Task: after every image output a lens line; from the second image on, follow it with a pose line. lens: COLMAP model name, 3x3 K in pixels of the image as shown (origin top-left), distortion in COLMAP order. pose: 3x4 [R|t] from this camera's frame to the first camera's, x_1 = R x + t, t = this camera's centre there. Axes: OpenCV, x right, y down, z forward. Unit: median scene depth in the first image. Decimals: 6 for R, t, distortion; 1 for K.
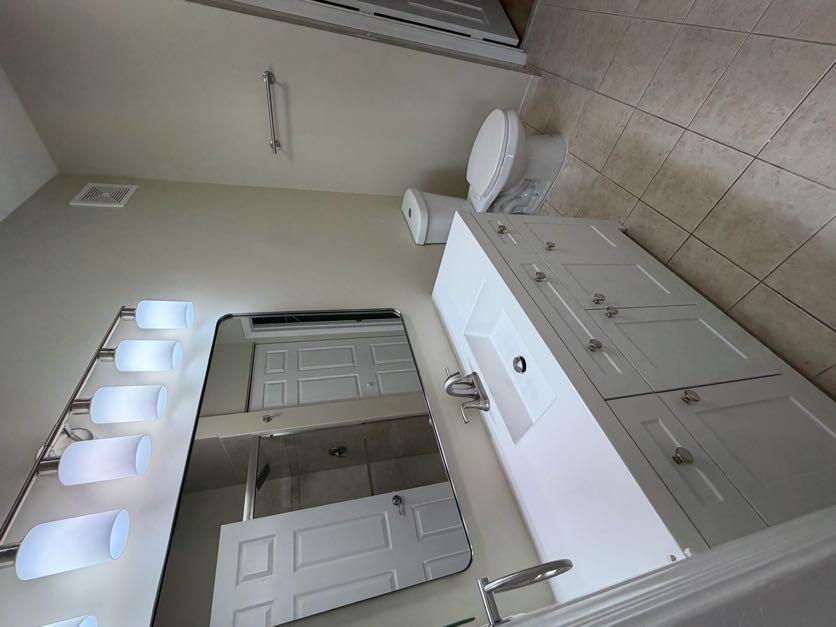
lens RADIAL K [[333.7, 0, 418.3], [0, 333.7, 312.0], [0, 0, 1]] dist [0.000700, -0.000214]
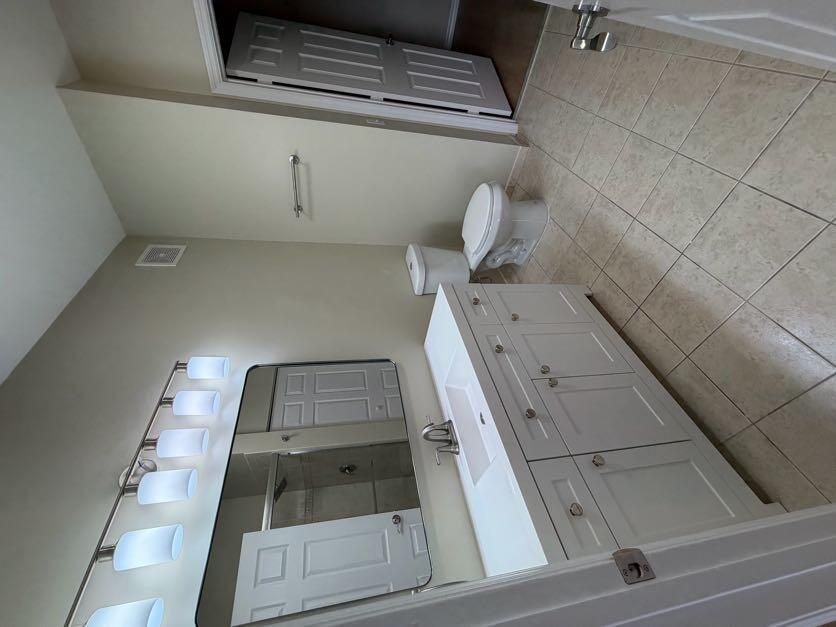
lens RADIAL K [[333.7, 0, 417.5], [0, 333.7, 313.1], [0, 0, 1]] dist [0.000700, -0.000214]
pose [[0.997797, 0.016618, -0.064227, 0.094005], [-0.018392, 0.999463, -0.027131, -0.134489], [0.063741, 0.028253, 0.997566, -0.176885]]
